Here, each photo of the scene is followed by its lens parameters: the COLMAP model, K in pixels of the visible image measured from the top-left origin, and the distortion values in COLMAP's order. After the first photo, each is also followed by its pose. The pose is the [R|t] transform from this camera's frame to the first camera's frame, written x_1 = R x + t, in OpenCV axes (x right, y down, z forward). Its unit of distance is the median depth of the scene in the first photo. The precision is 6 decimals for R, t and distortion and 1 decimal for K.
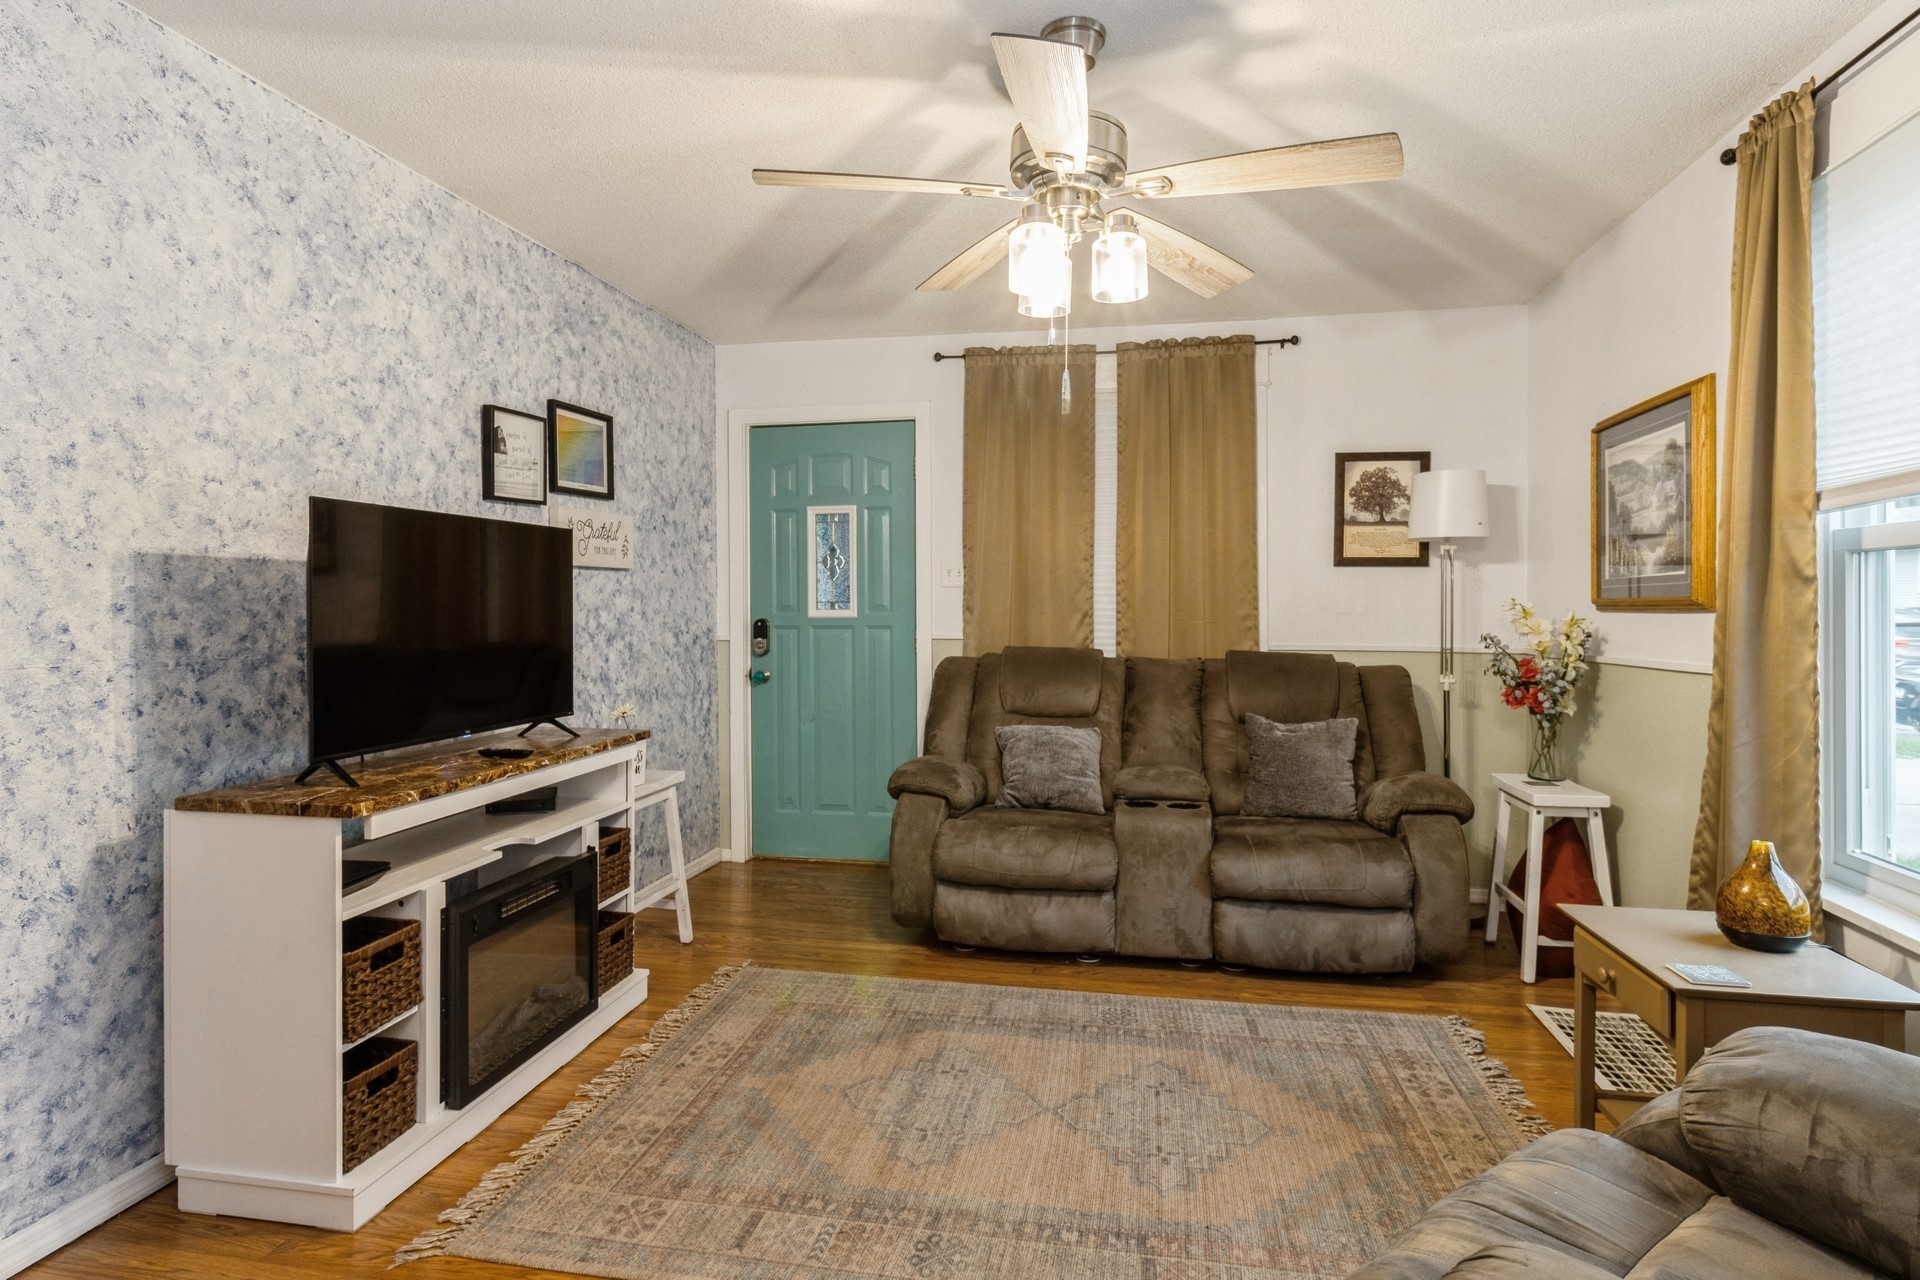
lens RADIAL K [[1023.7, 0, 966.7], [0, 1023.7, 612.0], [0, 0, 1]] dist [0.000553, -0.000239]
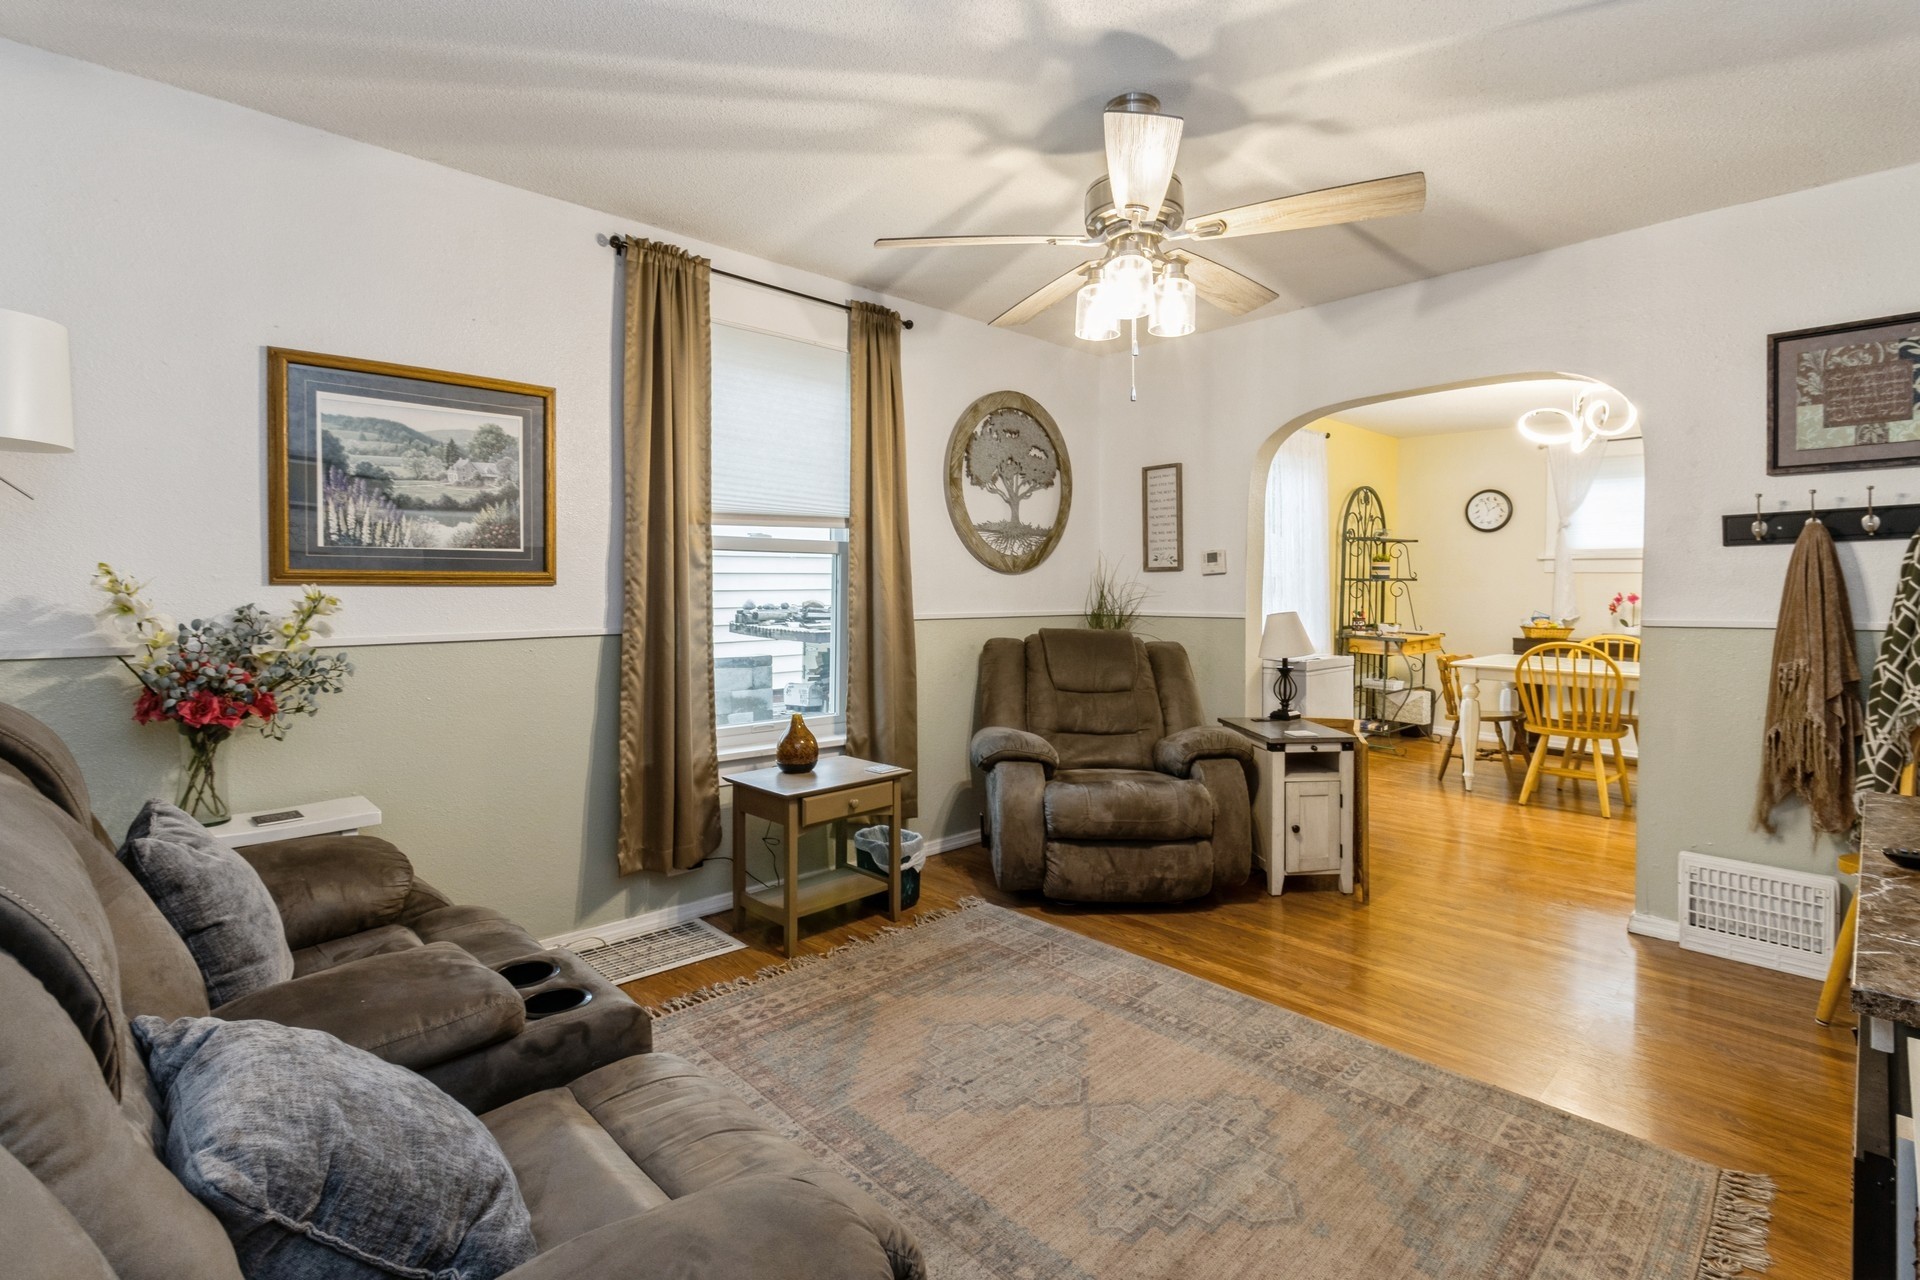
lens RADIAL K [[897.1, 0, 961.8], [0, 897.1, 597.3], [0, 0, 1]] dist [0.000342, 0.001256]
pose [[-0.811447, -0.012368, 0.584295, -0.311653], [-0.004379, 0.999877, 0.015084, -0.005251], [-0.584409, 0.009682, -0.811401, 1.741358]]
